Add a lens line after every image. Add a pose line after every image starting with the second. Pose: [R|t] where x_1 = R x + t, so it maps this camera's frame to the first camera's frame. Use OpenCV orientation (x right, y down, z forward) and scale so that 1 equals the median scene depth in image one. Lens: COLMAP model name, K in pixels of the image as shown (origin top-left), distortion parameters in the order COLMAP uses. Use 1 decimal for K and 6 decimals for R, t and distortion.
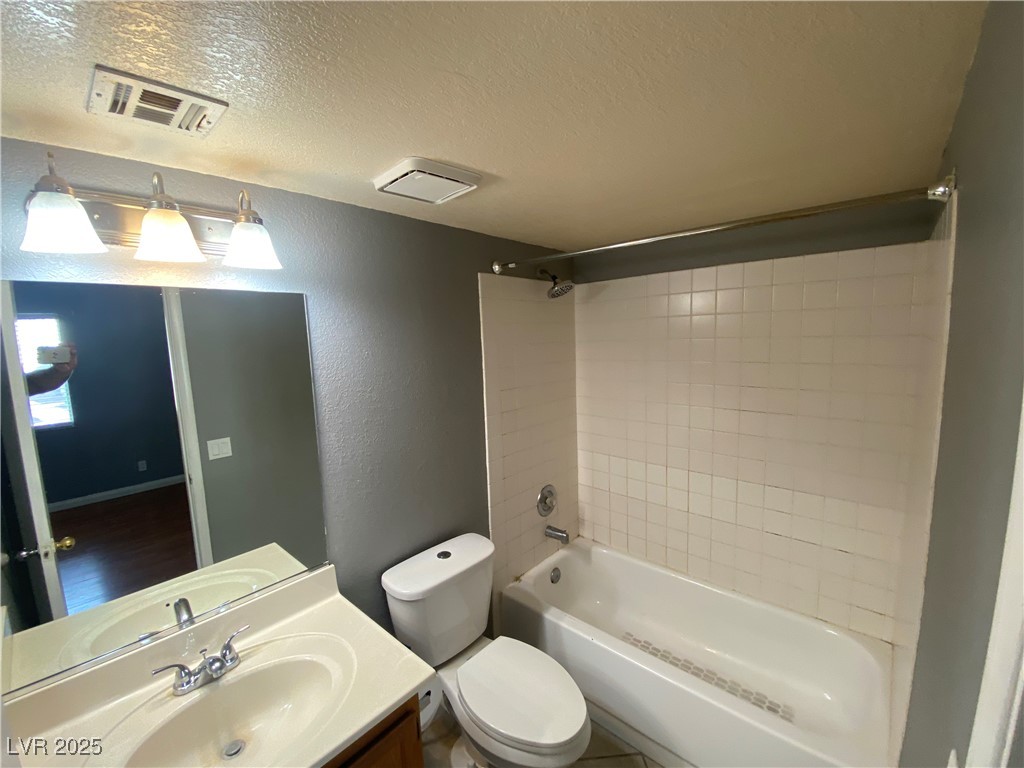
lens RADIAL K [[418.3, 0, 512.0], [0, 418.3, 384.0], [0, 0, 1]] dist [0.018933, -0.019209]
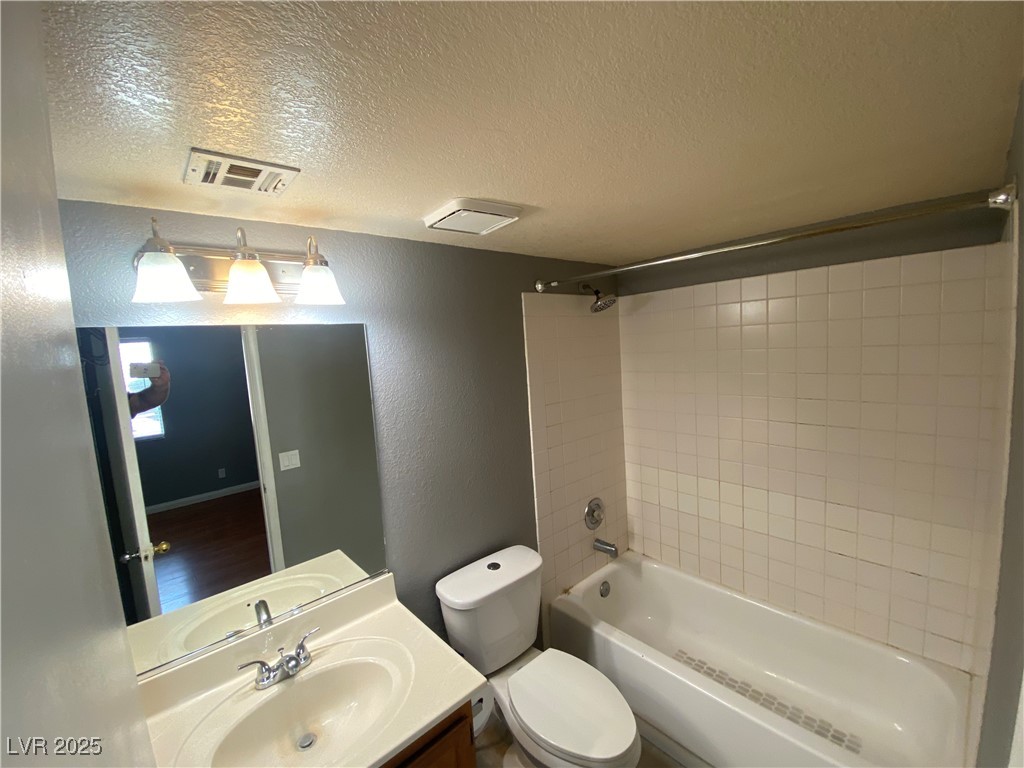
lens RADIAL K [[418.3, 0, 512.0], [0, 418.3, 384.0], [0, 0, 1]] dist [0.018933, -0.019209]
pose [[0.993408, -0.018315, -0.113157, 0.010578], [0.016651, 0.999739, -0.015627, -0.032666], [0.113413, 0.013640, 0.993454, -0.039875]]
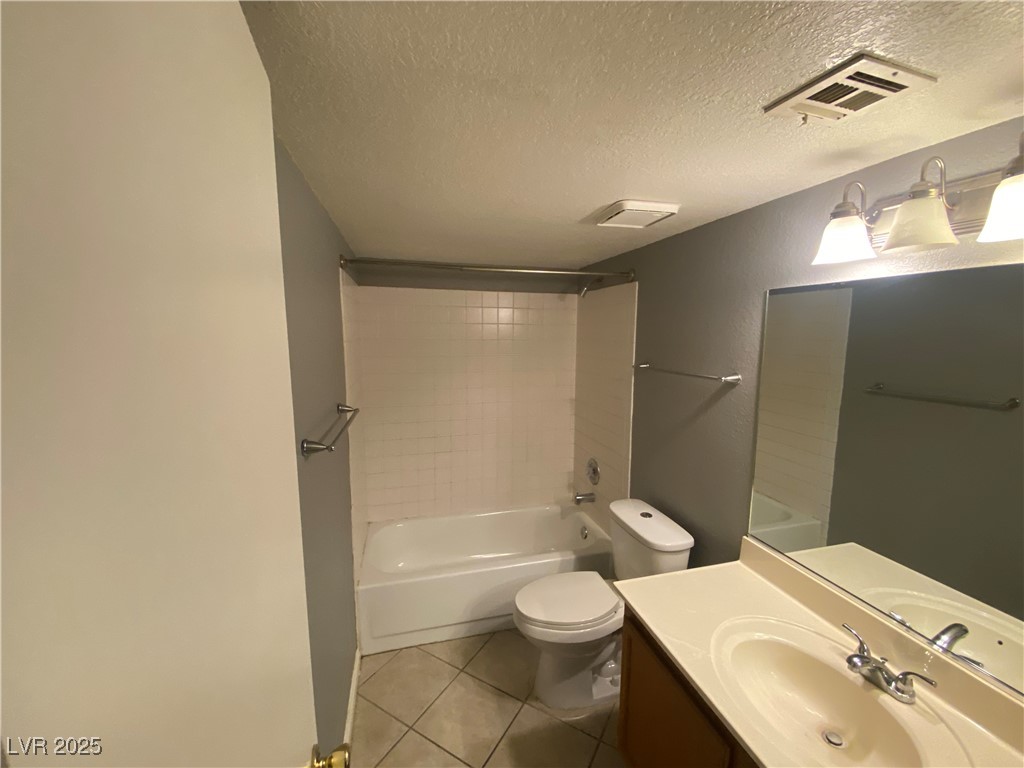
lens RADIAL K [[418.3, 0, 512.0], [0, 418.3, 384.0], [0, 0, 1]] dist [0.018933, -0.019209]
pose [[-0.552355, 0.144462, -0.820996, 0.354131], [-0.079697, 0.971207, 0.224513, -0.094753], [0.829790, 0.189442, -0.524938, 0.536872]]
